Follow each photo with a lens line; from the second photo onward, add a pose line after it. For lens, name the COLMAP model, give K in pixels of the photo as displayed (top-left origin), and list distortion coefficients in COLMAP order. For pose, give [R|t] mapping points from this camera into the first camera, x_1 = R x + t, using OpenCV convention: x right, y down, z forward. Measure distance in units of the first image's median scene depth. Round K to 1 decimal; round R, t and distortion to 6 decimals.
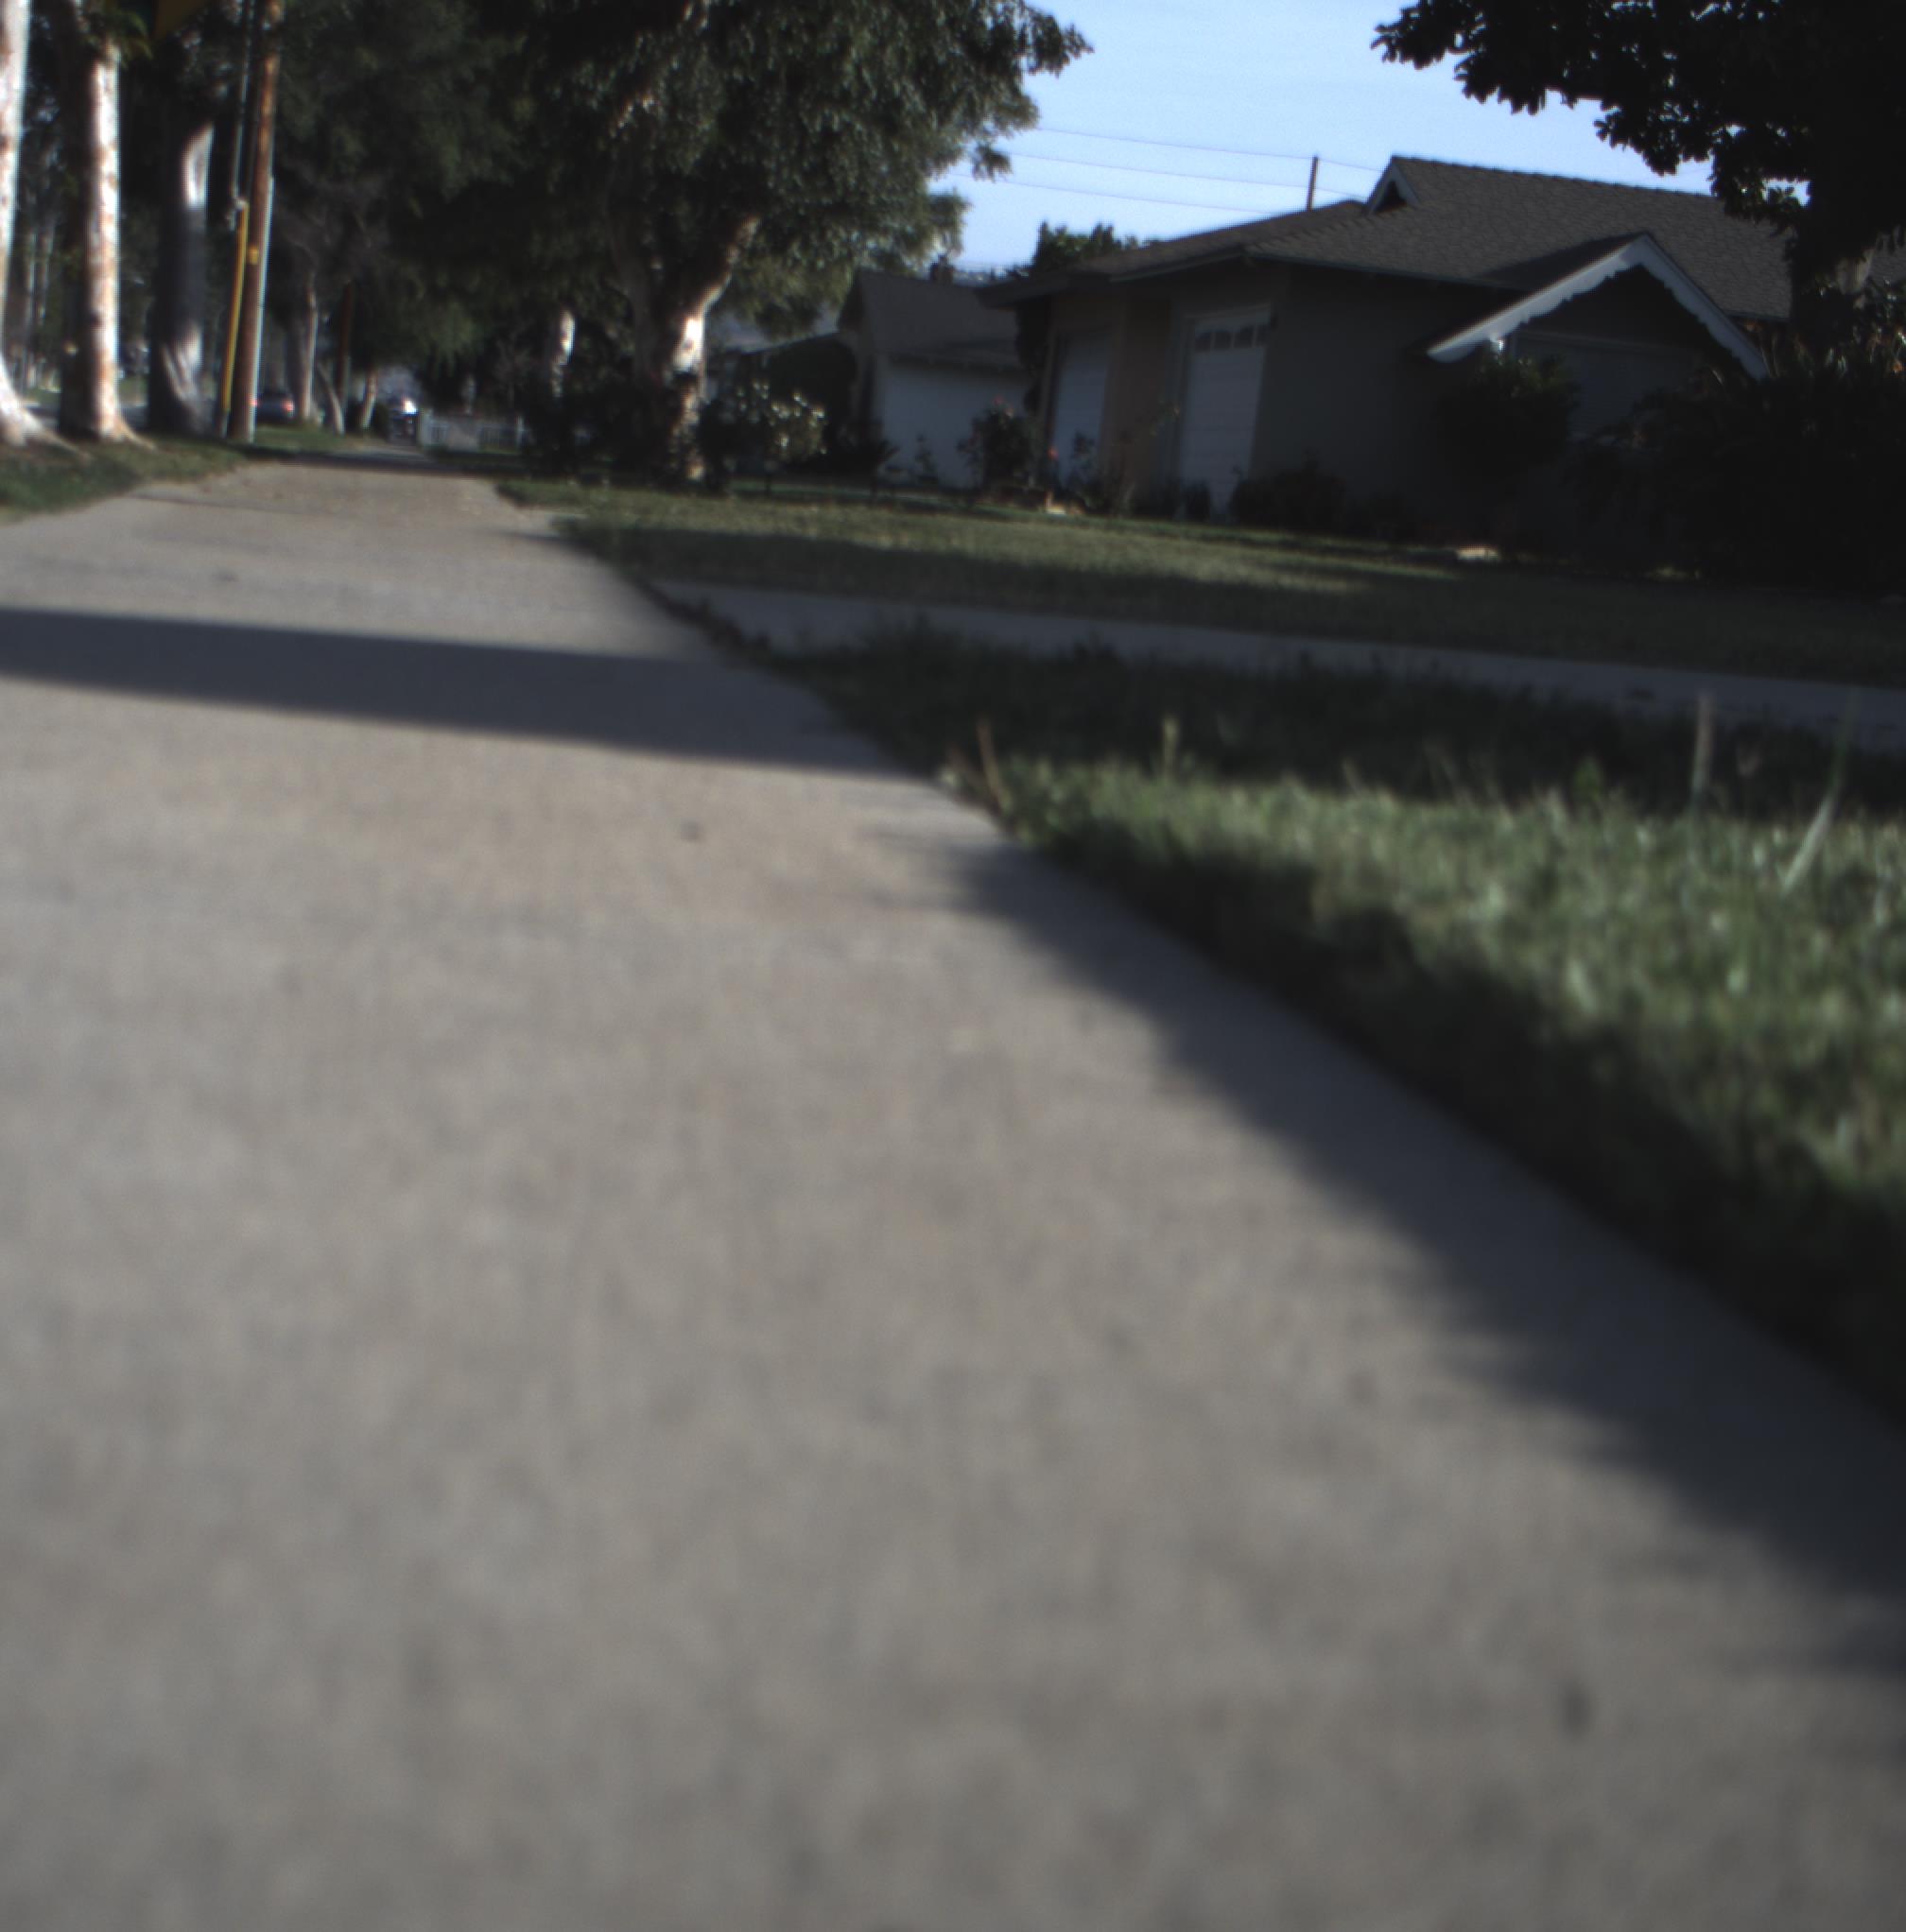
lens RADIAL K [[4305.9, 0, 731.4], [0, 4305.9, 963.5], [0, 0, 1]] dist [-0.152139, 0.669926]
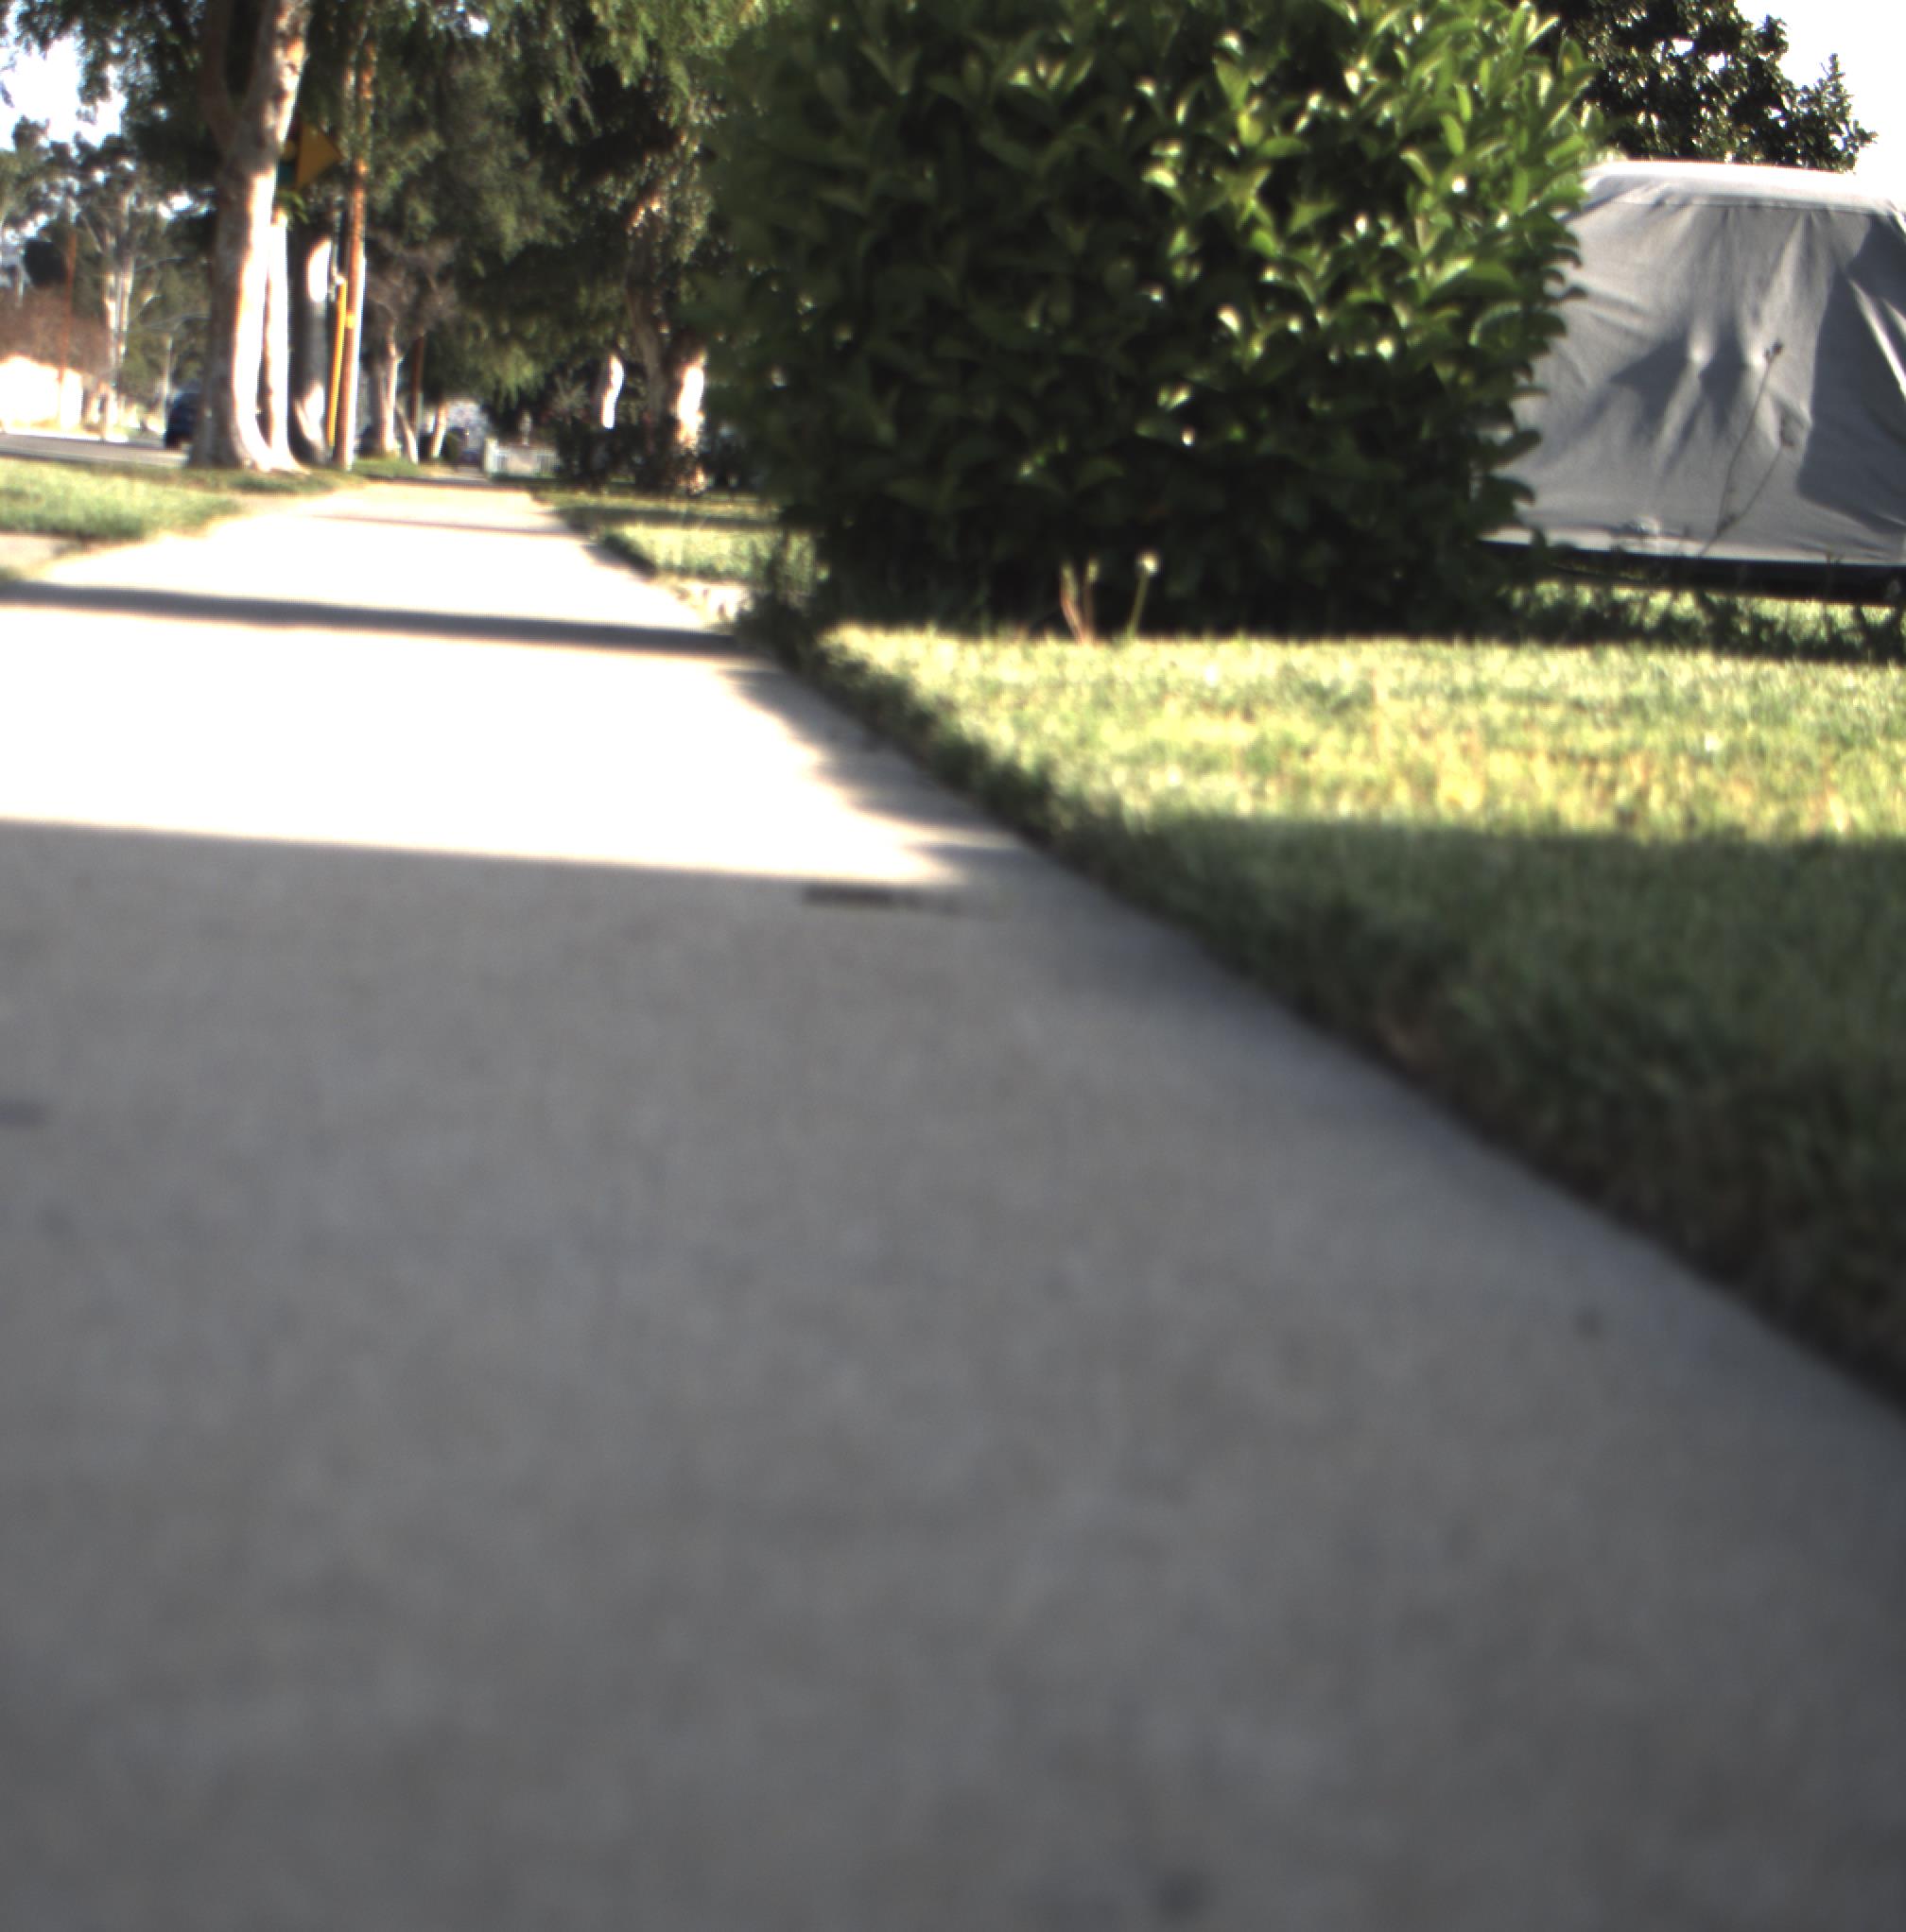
lens RADIAL K [[4305.9, 0, 731.4], [0, 4305.9, 963.5], [0, 0, 1]] dist [-0.152139, 0.669926]
pose [[0.999800, -0.010760, -0.016864, 0.018560], [0.010663, 0.999926, -0.005863, 0.030216], [0.016925, 0.005682, 0.999841, -0.244509]]
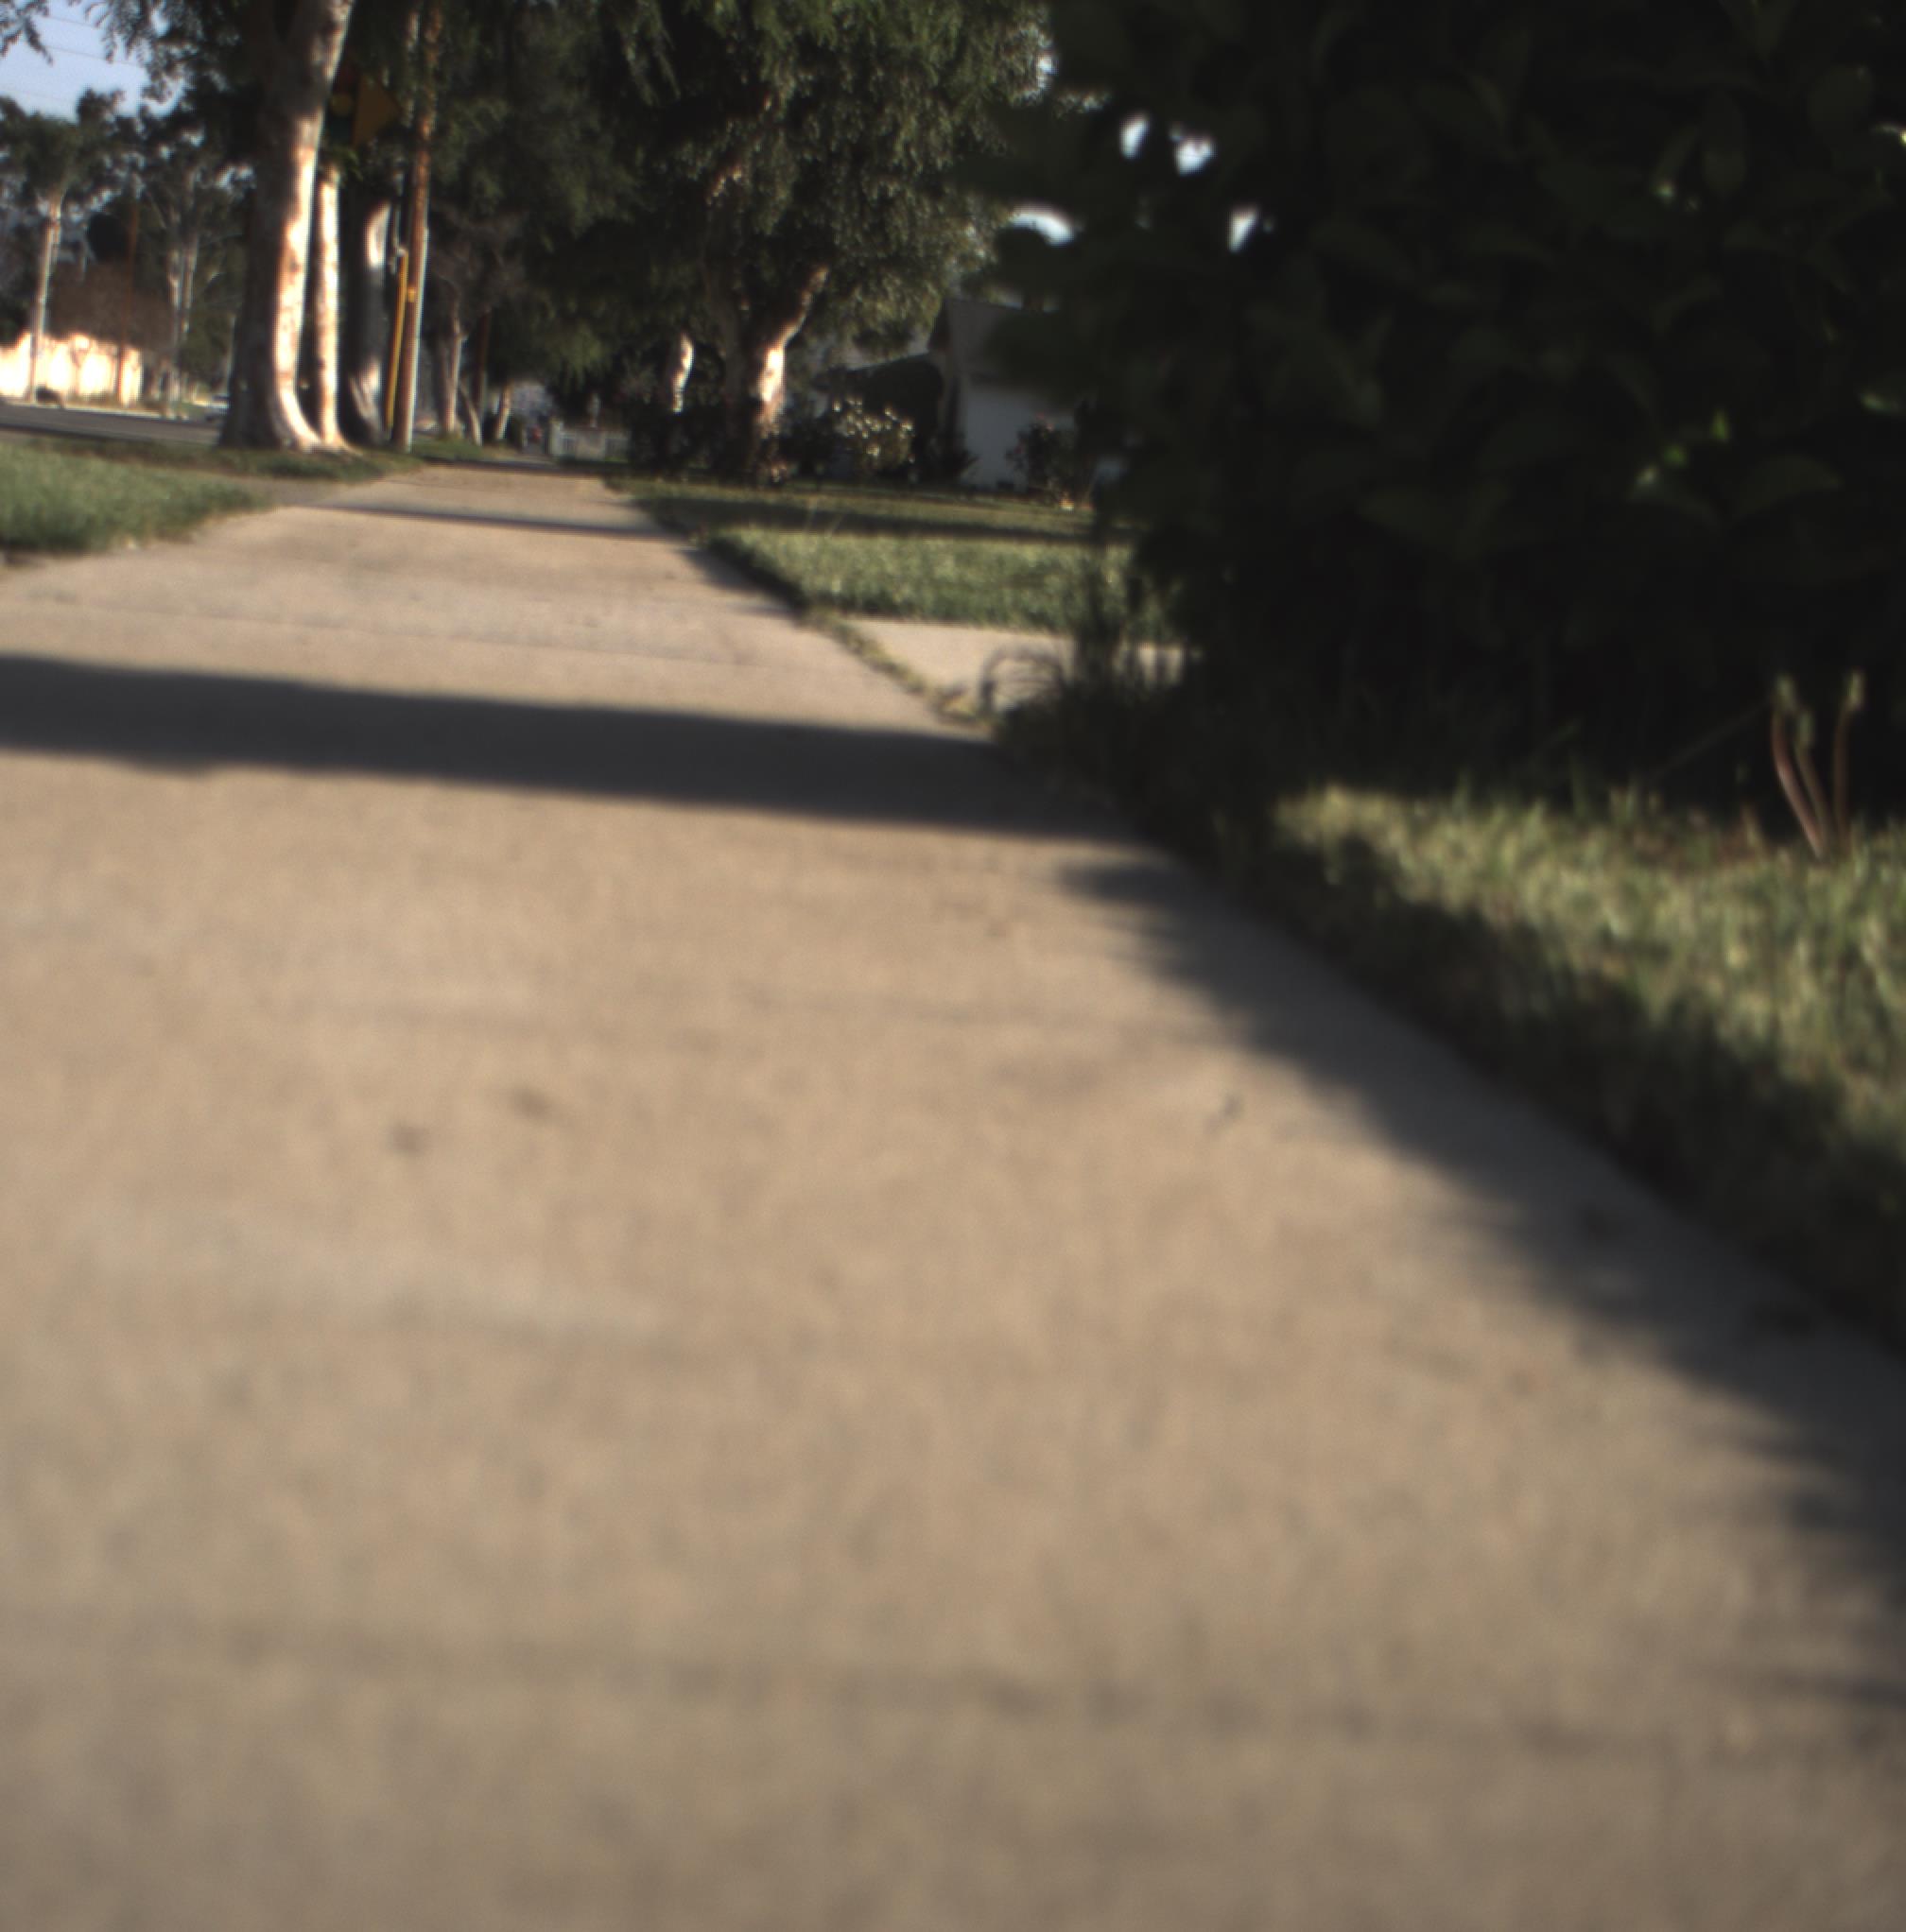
lens RADIAL K [[4305.9, 0, 731.4], [0, 4305.9, 963.5], [0, 0, 1]] dist [-0.152139, 0.669926]
pose [[0.999539, 0.002358, -0.030274, 0.013360], [-0.002434, 0.999994, -0.002490, 0.022548], [0.030268, 0.002562, 0.999539, -0.182734]]
